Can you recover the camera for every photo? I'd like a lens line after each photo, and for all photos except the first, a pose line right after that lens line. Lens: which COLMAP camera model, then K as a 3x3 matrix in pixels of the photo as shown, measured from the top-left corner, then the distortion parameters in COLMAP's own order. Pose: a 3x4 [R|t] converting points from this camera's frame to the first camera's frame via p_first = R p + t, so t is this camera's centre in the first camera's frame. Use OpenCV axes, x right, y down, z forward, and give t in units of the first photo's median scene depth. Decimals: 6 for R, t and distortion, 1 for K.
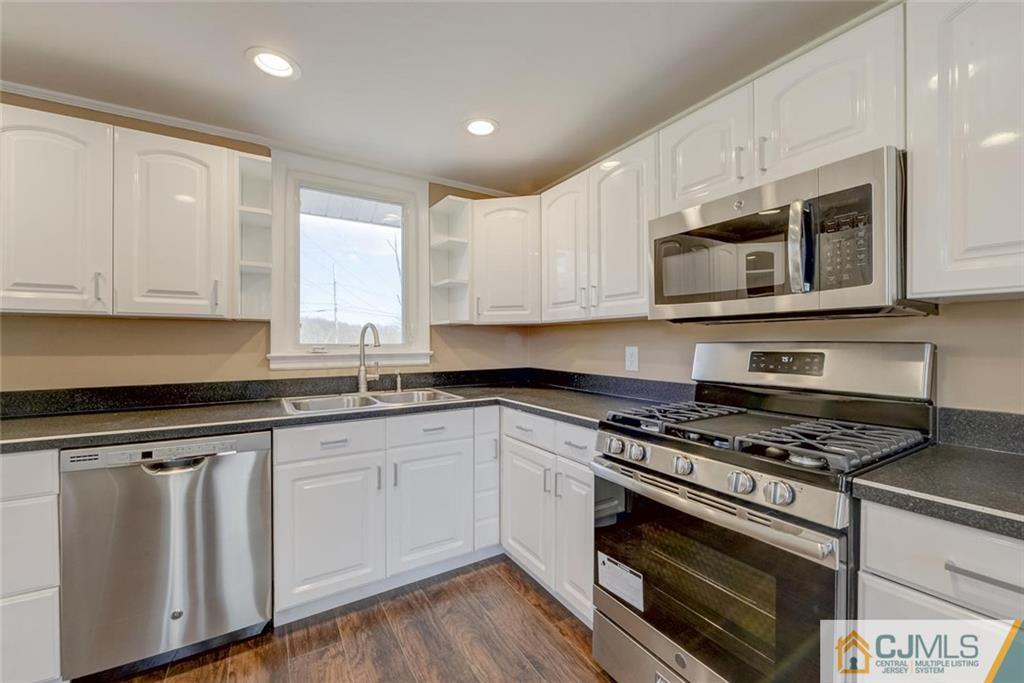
lens RADIAL K [[422.3, 0, 512.0], [0, 422.3, 341.5], [0, 0, 1]] dist [-0.000456, 0.000169]
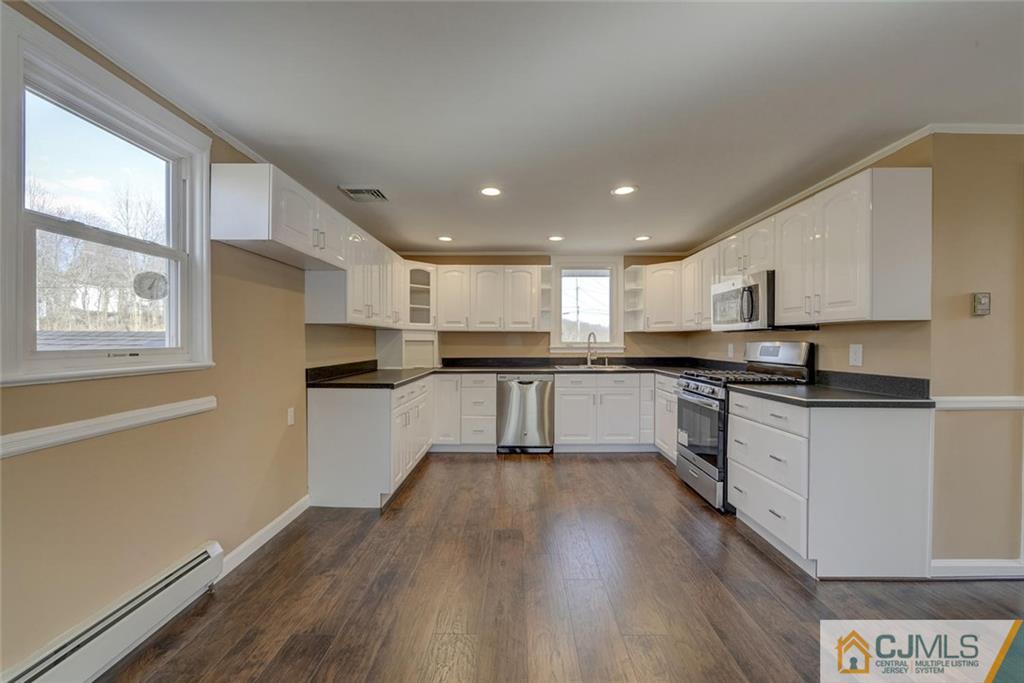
lens RADIAL K [[422.3, 0, 512.0], [0, 422.3, 341.5], [0, 0, 1]] dist [-0.000456, 0.000169]
pose [[0.852210, 0.003104, -0.523190, 0.430880], [-0.002379, 0.999995, 0.002057, -0.000396], [0.523194, -0.000508, 0.852213, -1.019138]]
